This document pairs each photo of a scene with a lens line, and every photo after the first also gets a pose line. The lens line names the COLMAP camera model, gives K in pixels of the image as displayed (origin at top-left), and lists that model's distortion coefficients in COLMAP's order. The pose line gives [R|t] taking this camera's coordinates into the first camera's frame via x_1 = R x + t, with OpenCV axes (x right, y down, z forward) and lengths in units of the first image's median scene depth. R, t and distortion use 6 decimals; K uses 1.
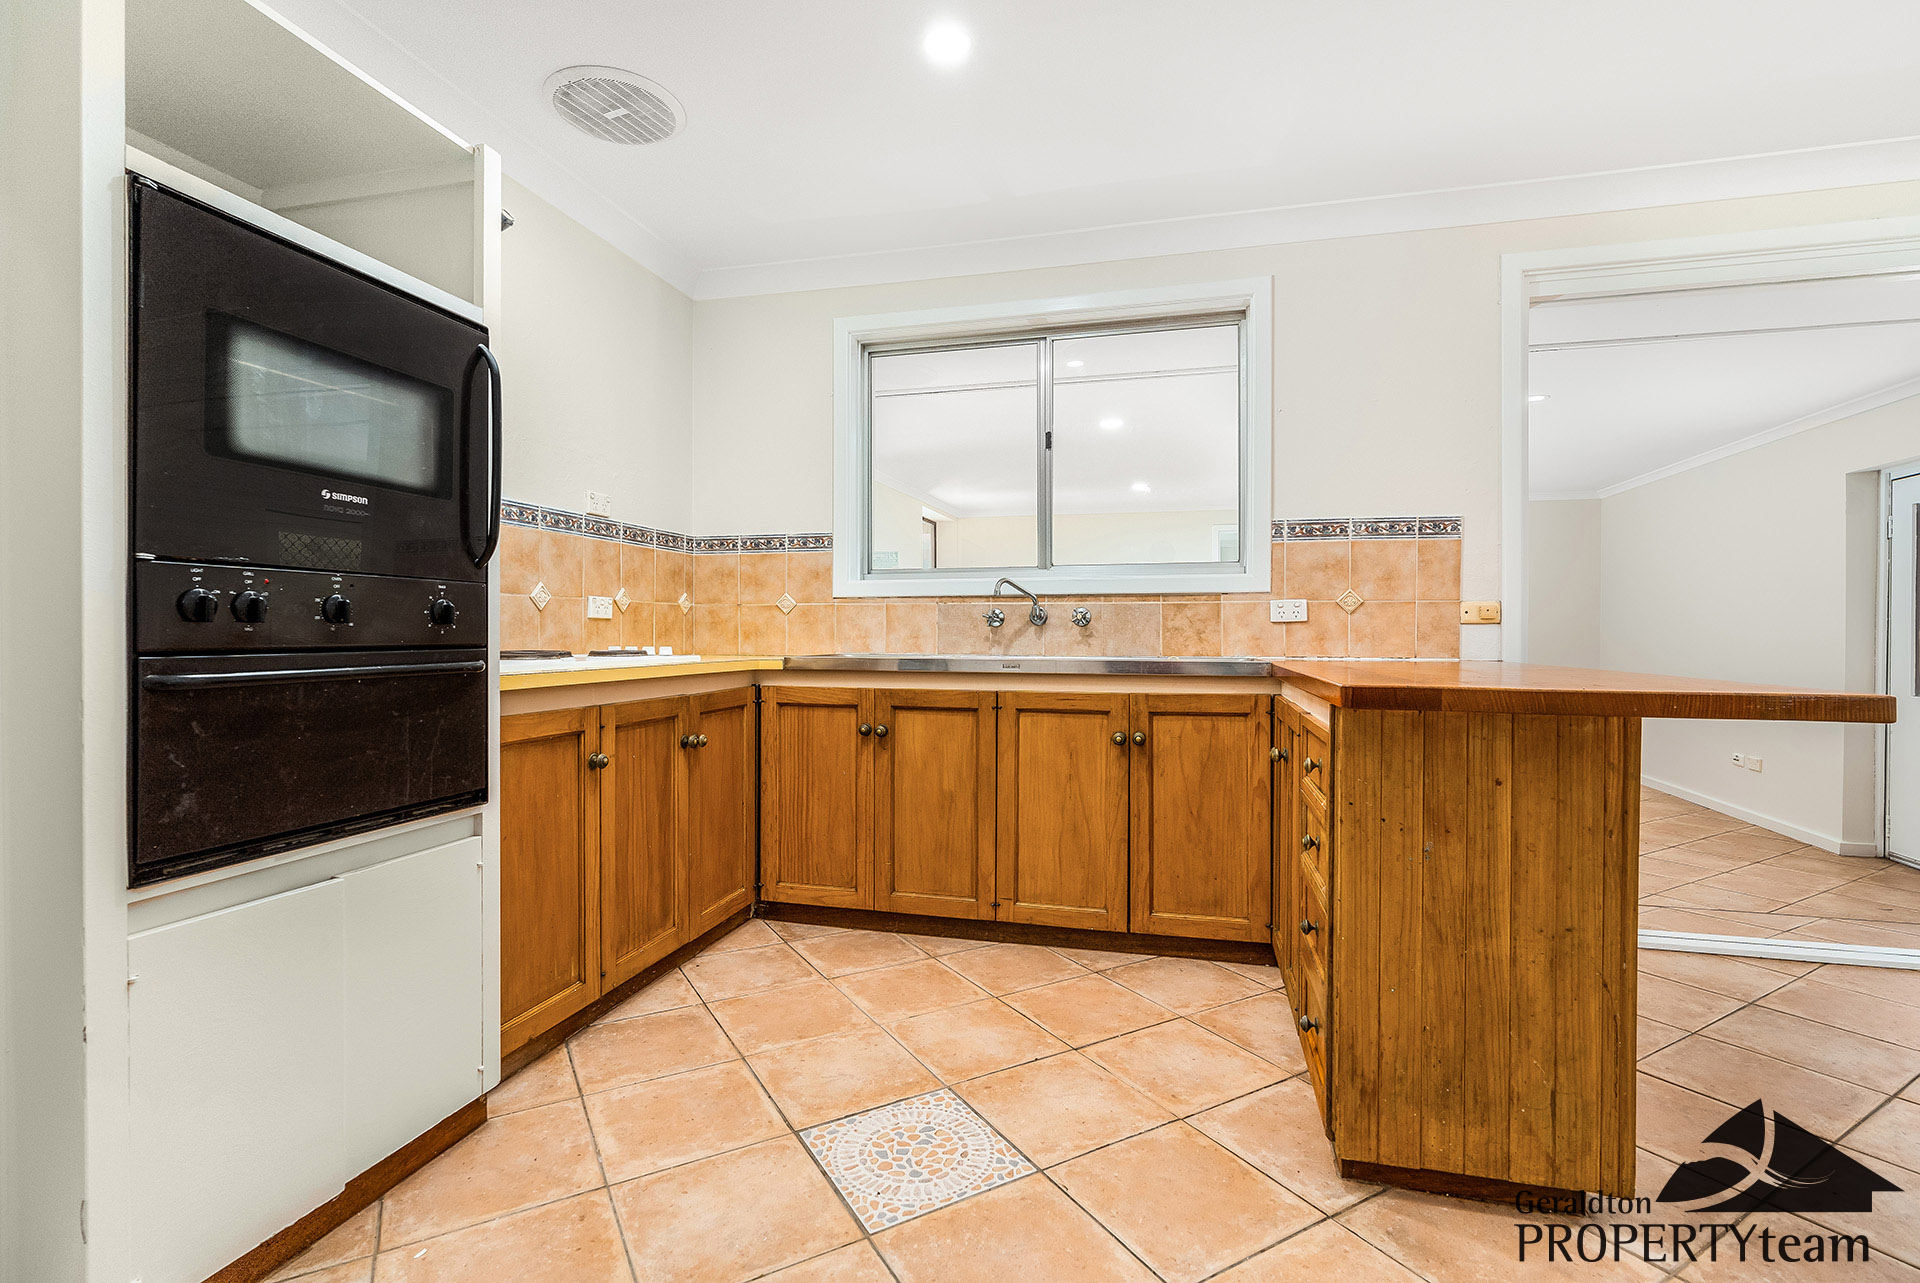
lens RADIAL K [[864.5, 0, 960.0], [0, 864.5, 641.5], [0, 0, 1]] dist [-0.001769, -0.000108]
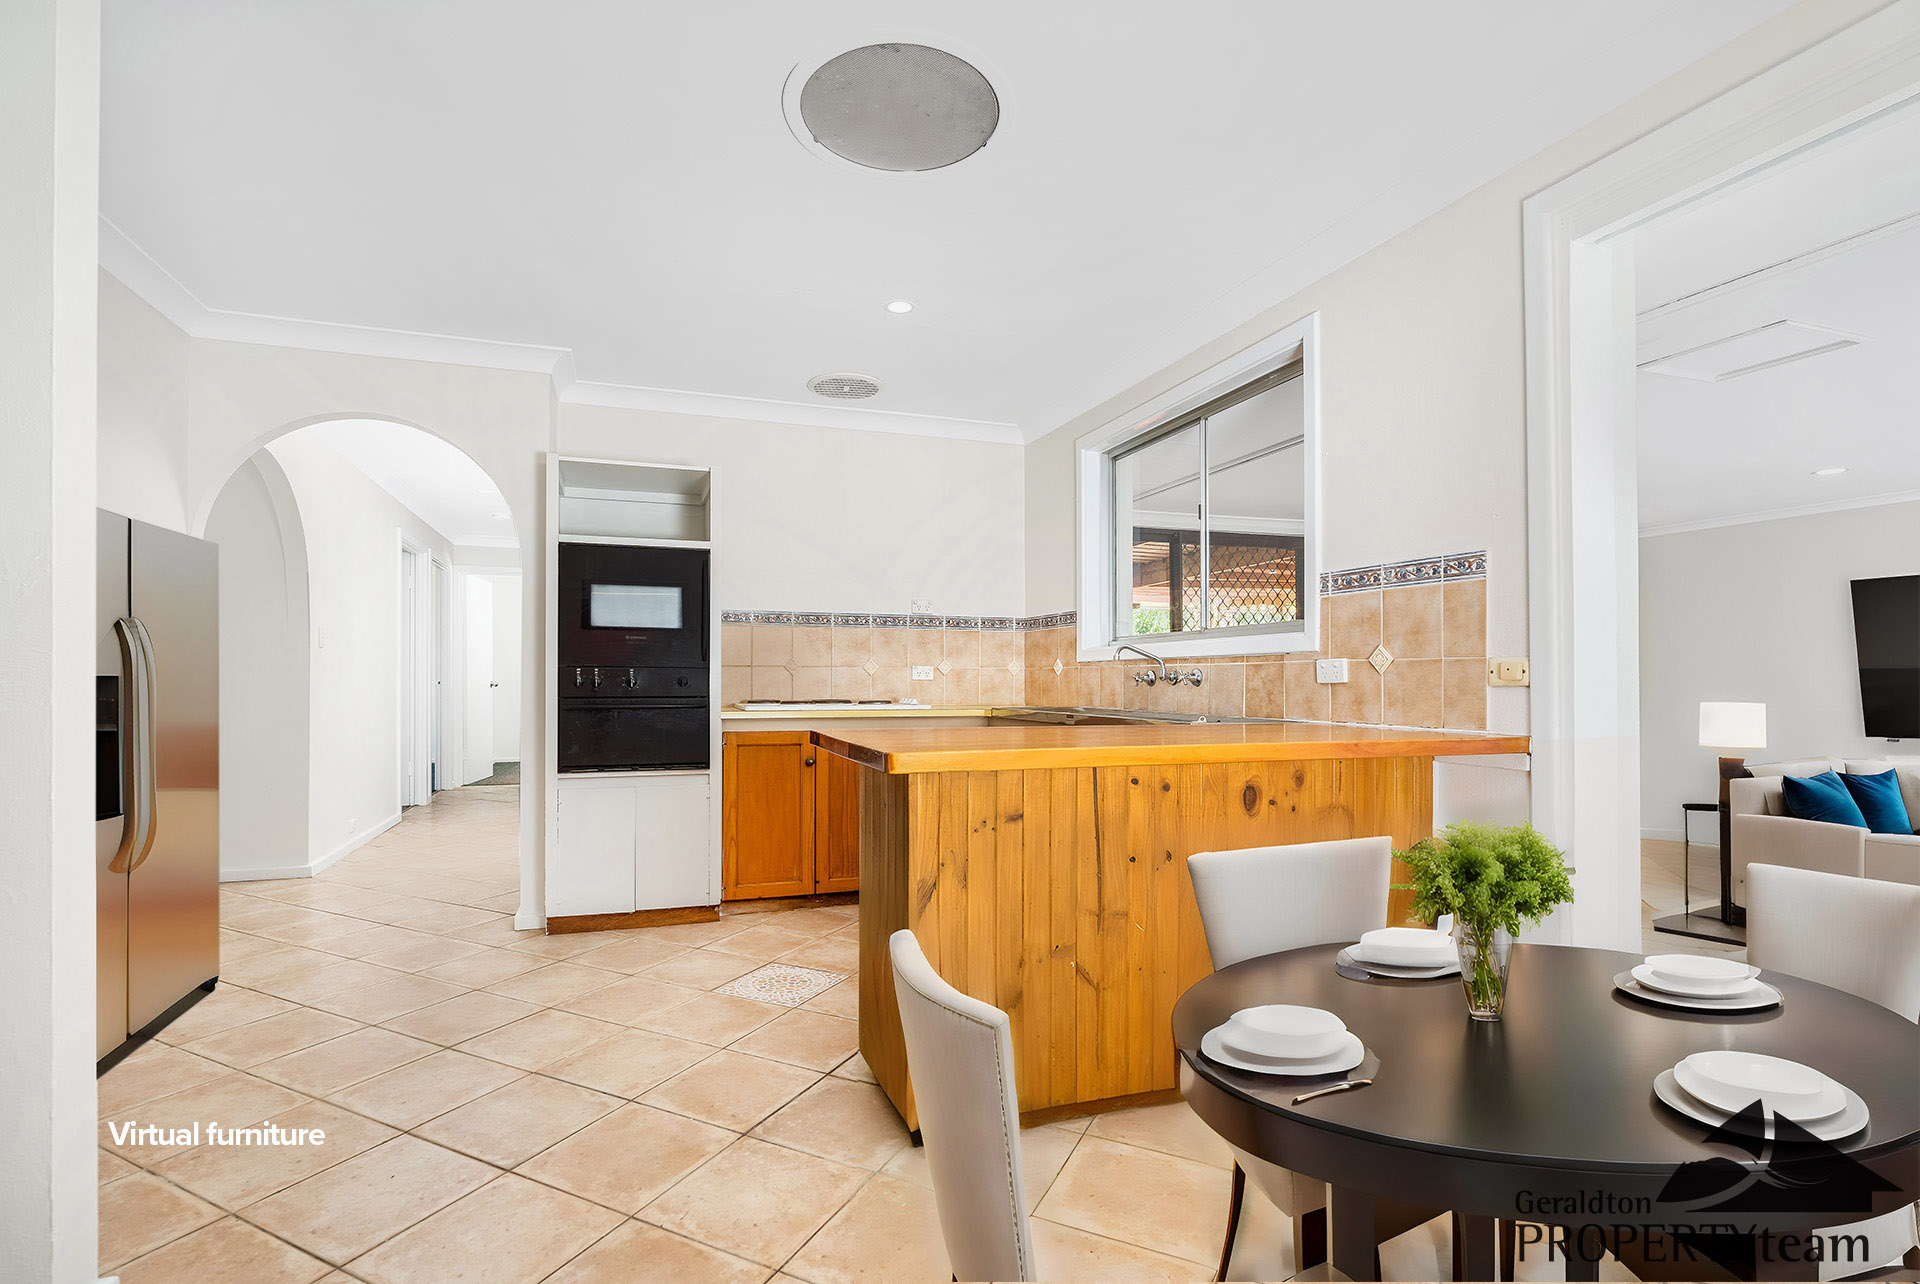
lens RADIAL K [[912.4, 0, 956.6], [0, 912.4, 679.1], [0, 0, 1]] dist [0.000019, -0.000003]
pose [[0.559469, -0.001599, -0.828850, 0.980177], [-0.011833, 0.999881, -0.009916, -0.013180], [0.828767, 0.015356, 0.559383, 0.135914]]
